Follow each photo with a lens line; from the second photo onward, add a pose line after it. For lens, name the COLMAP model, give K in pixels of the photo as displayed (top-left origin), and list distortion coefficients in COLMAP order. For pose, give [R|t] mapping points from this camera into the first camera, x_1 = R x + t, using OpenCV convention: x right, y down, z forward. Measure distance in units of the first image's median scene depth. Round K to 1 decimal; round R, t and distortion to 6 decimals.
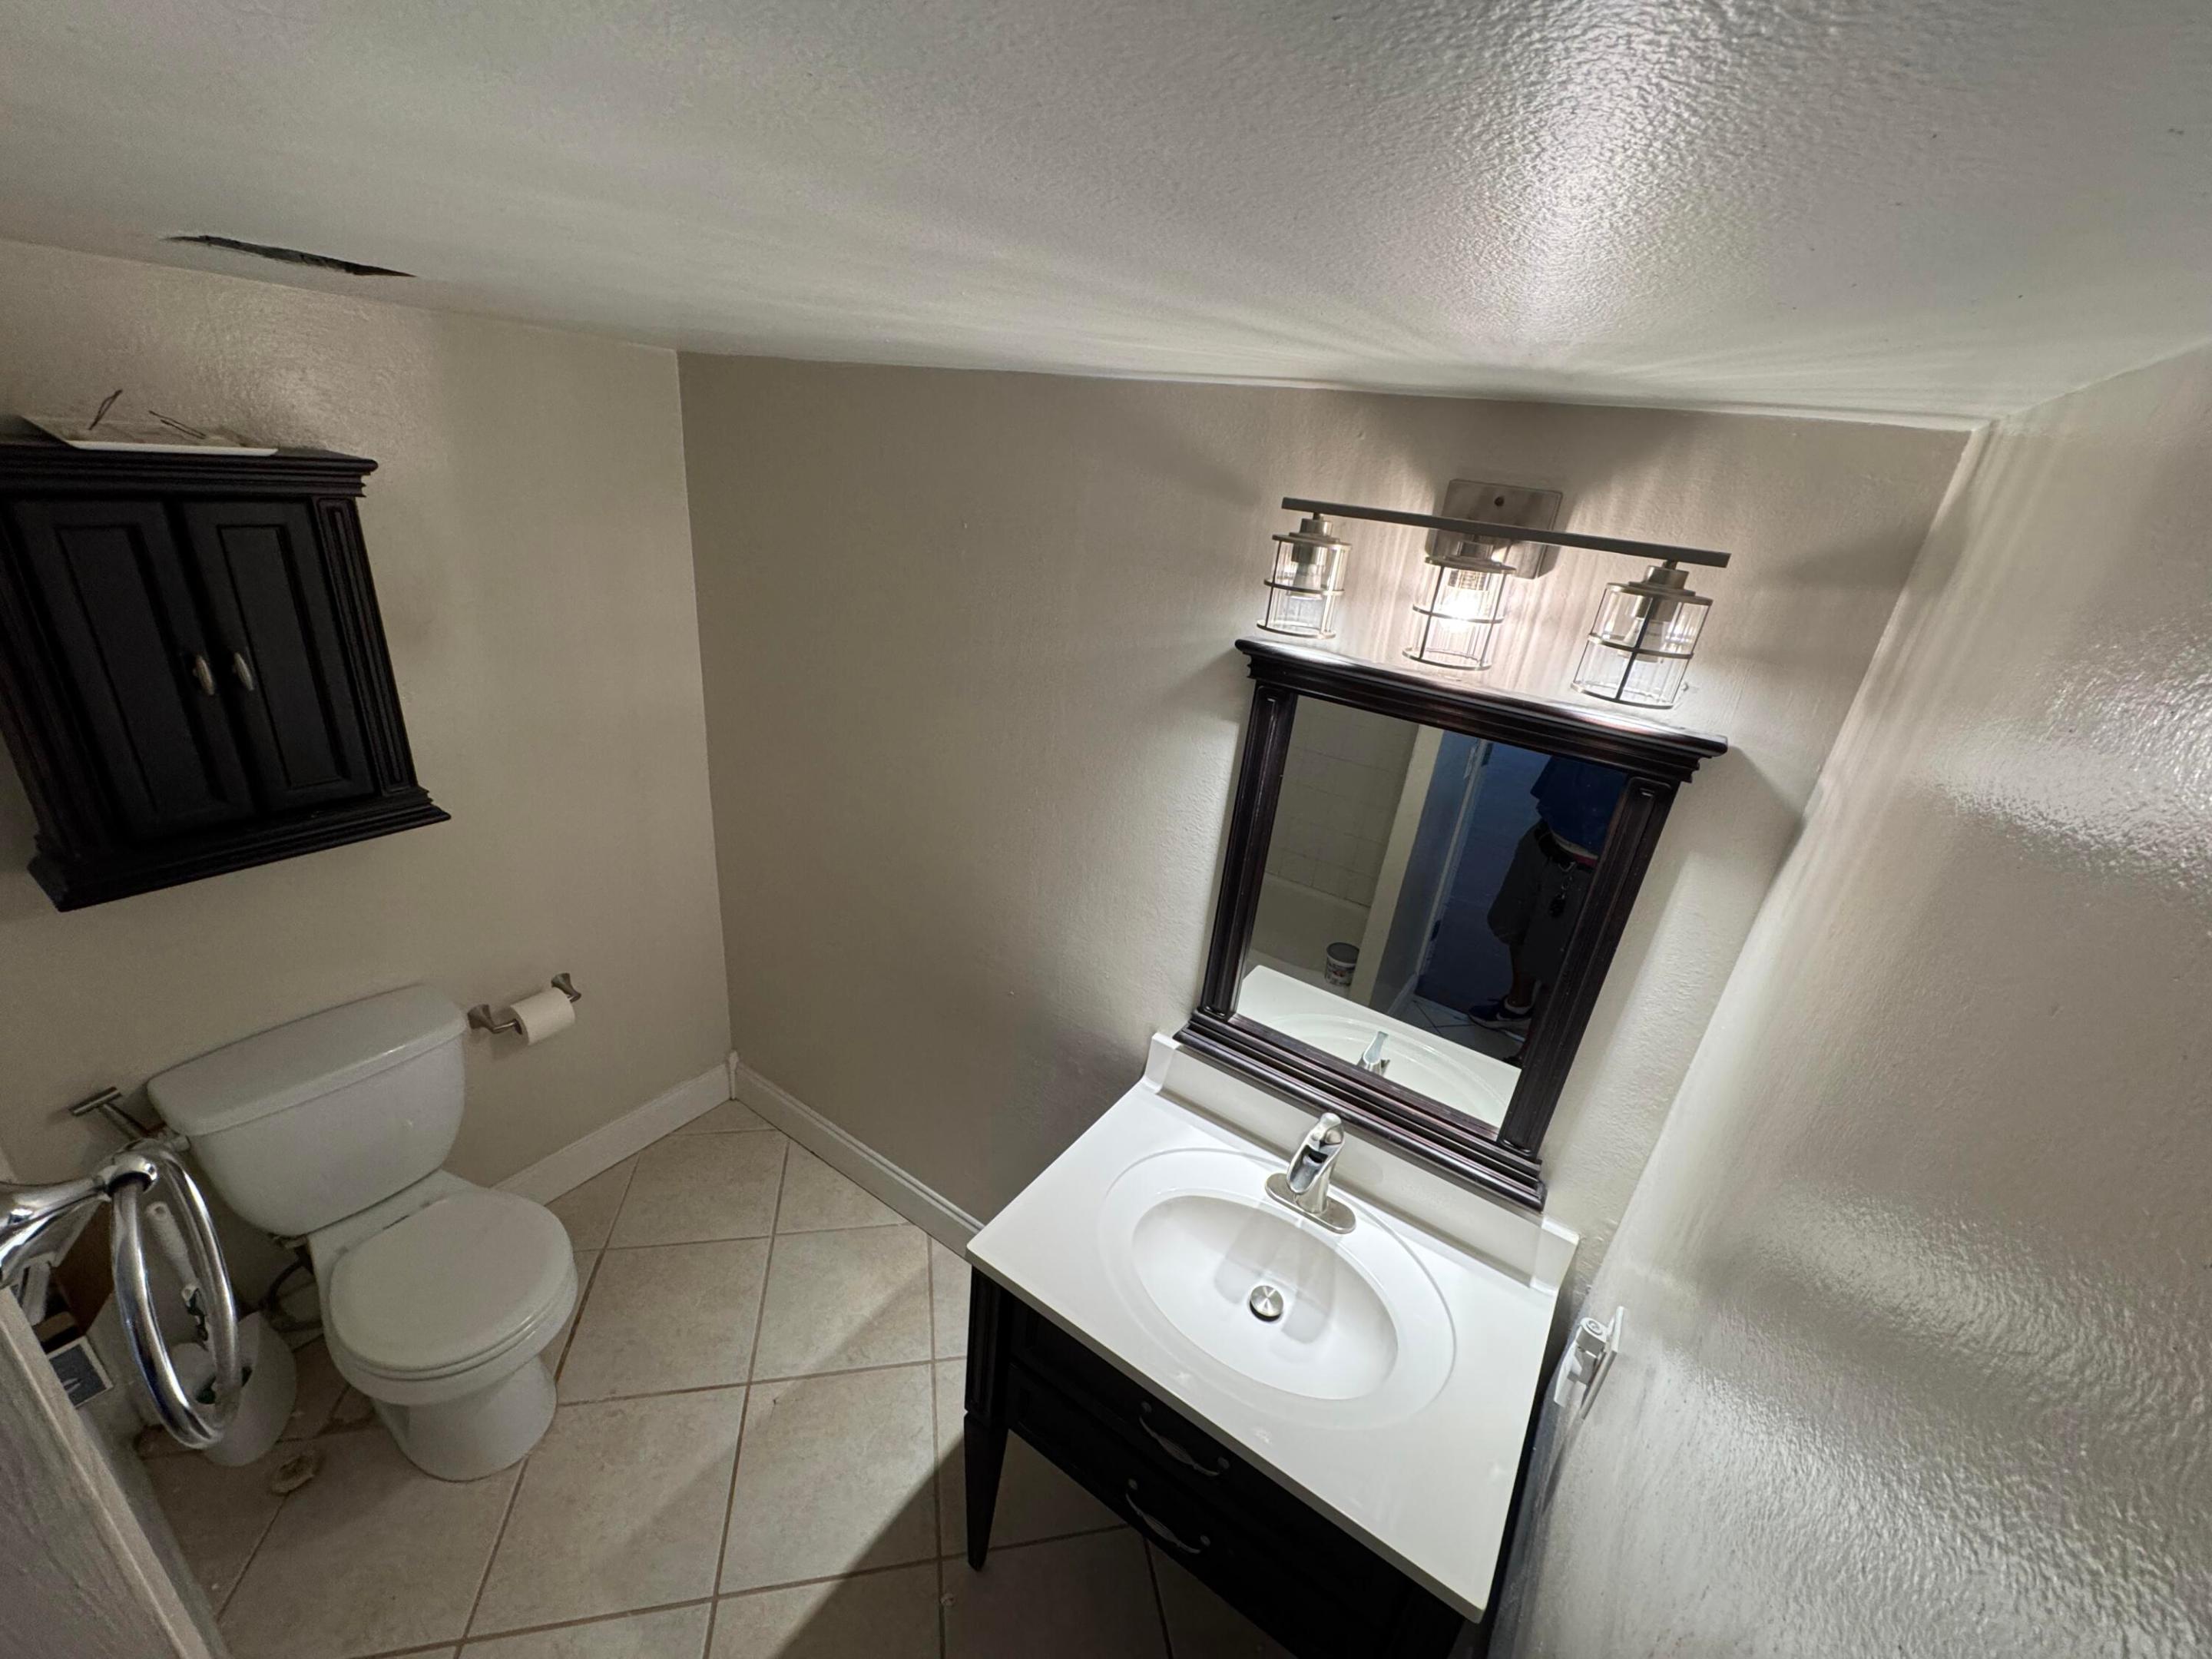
lens RADIAL K [[870.5, 0, 1106.0], [0, 870.5, 829.5], [0, 0, 1]] dist [0.016555, -0.009872]
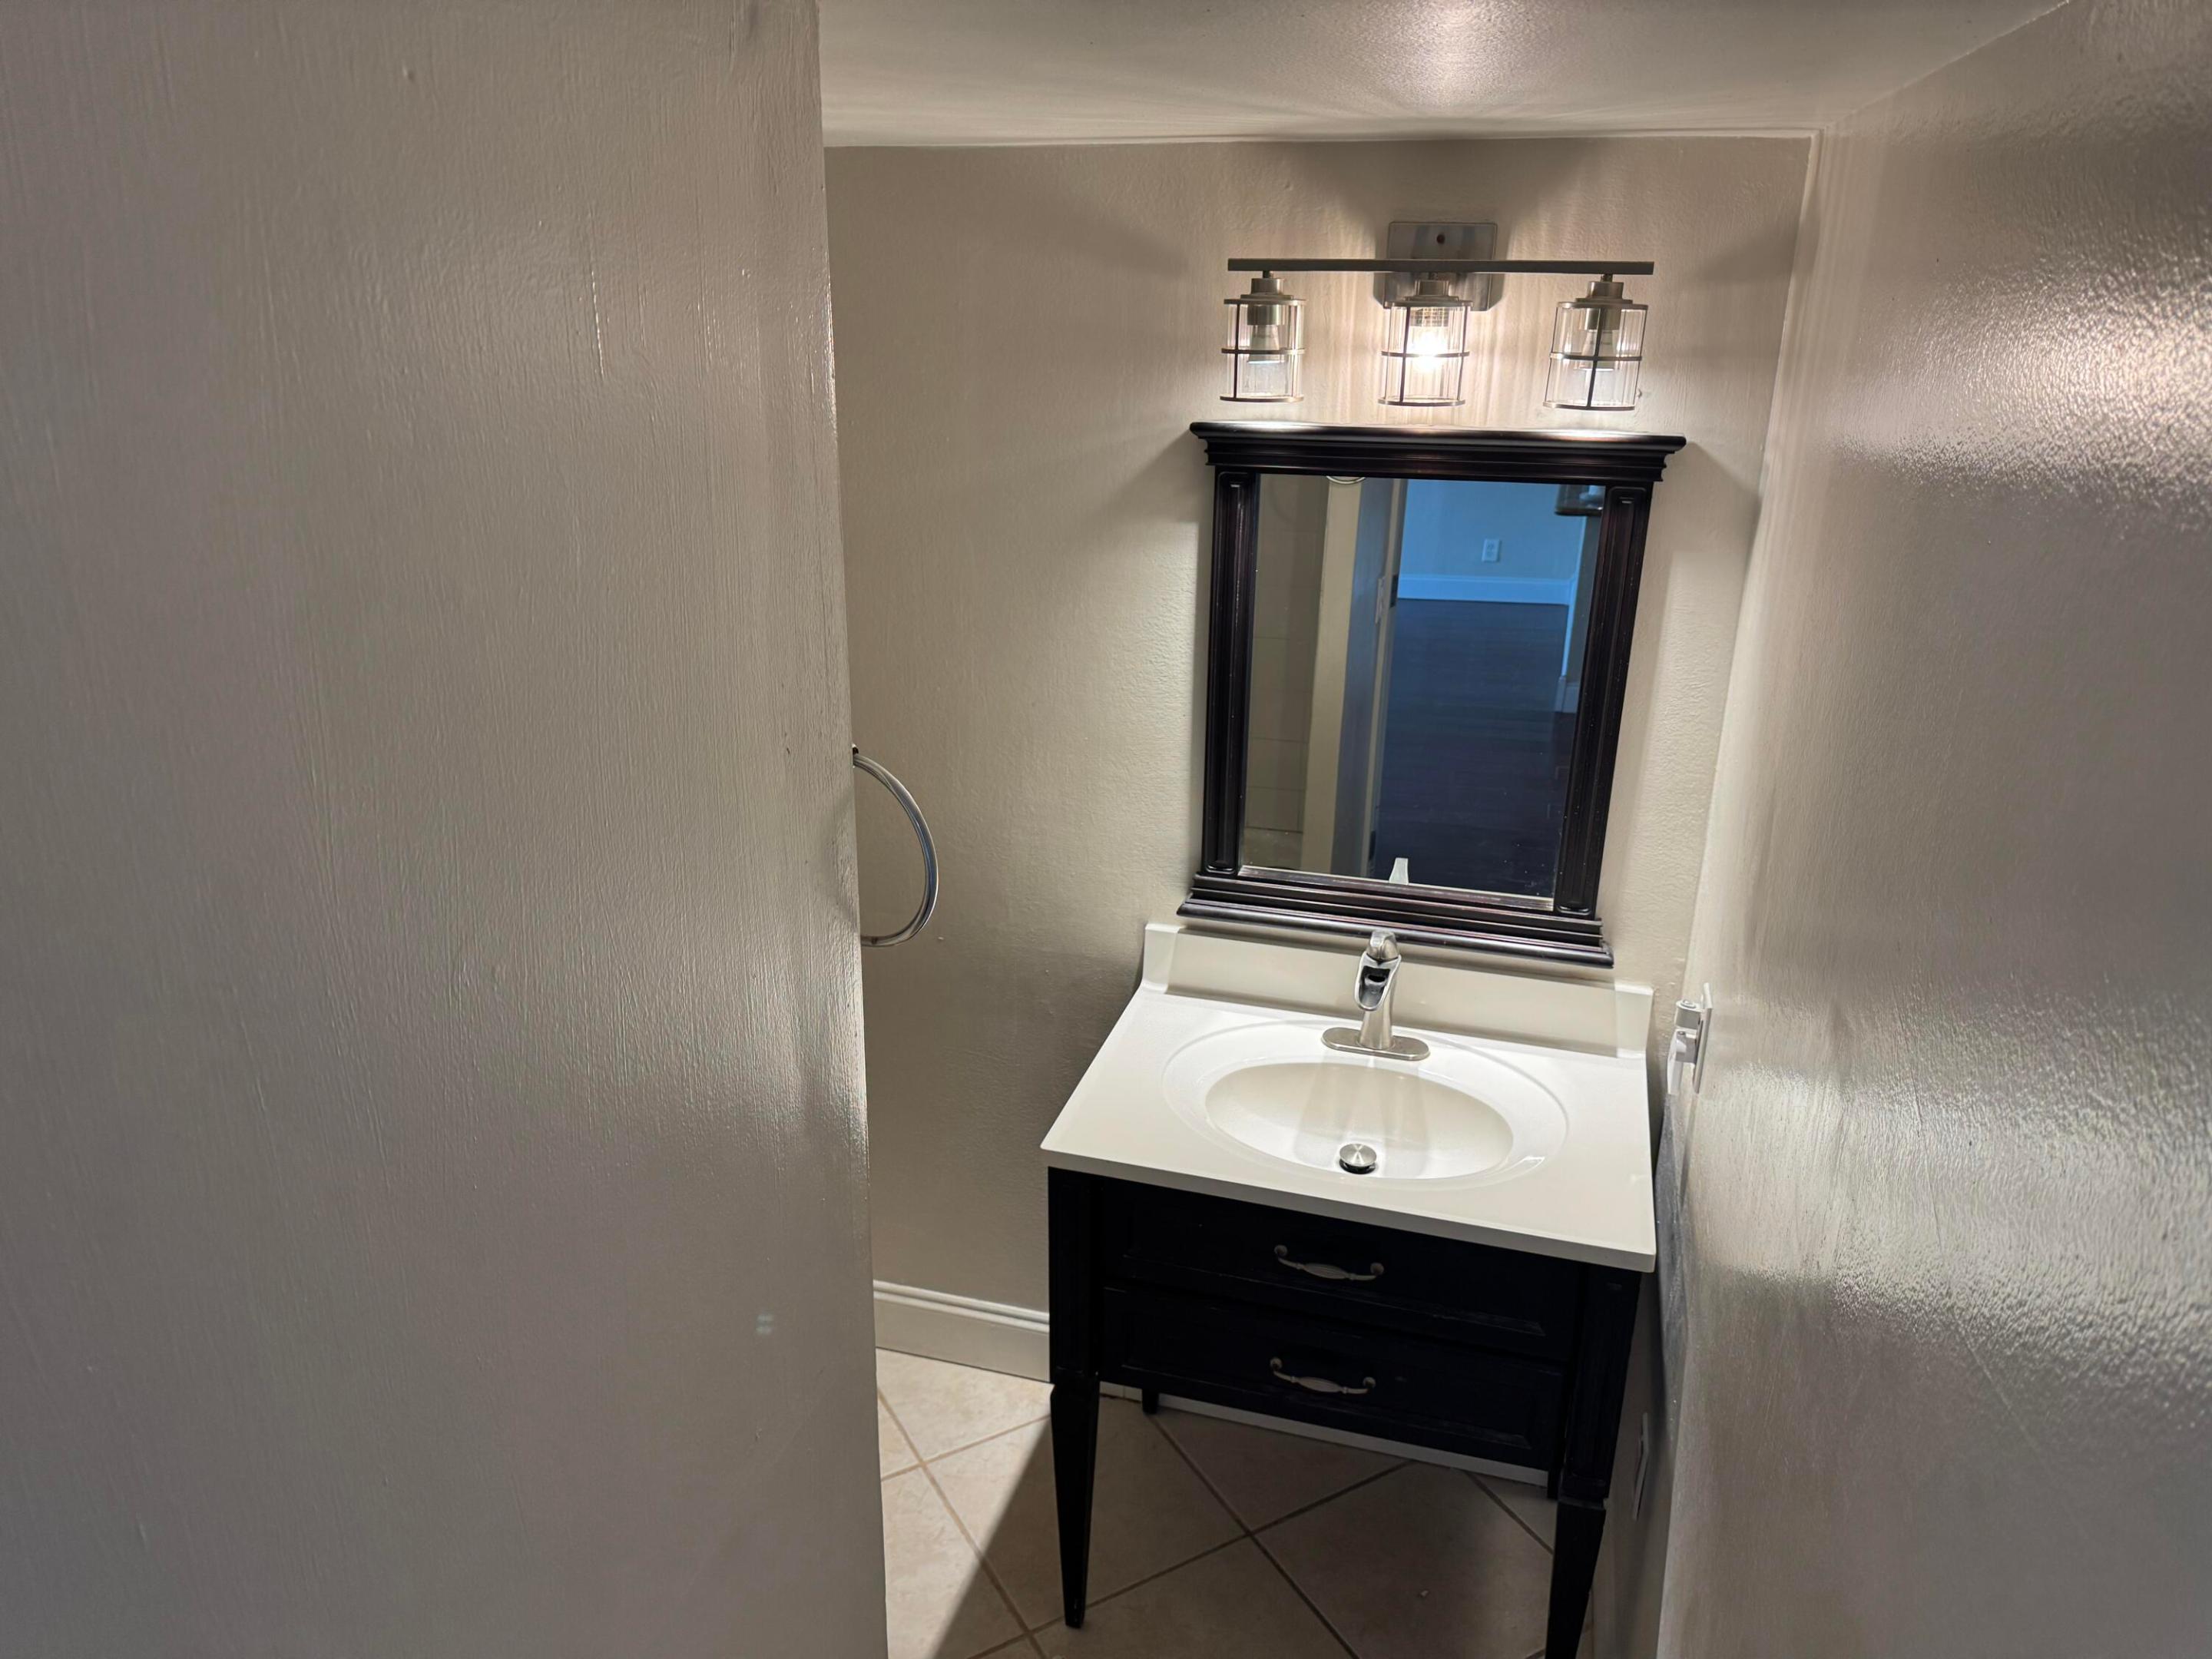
lens RADIAL K [[1555.7, 0, 1094.6], [0, 1555.7, 826.3], [0, 0, 1]] dist [0.148328, -0.262179]
pose [[0.950076, -0.195019, 0.243562, -0.475363], [0.202192, 0.979335, -0.004554, 0.202987], [-0.237641, 0.053573, 0.969875, -0.599640]]
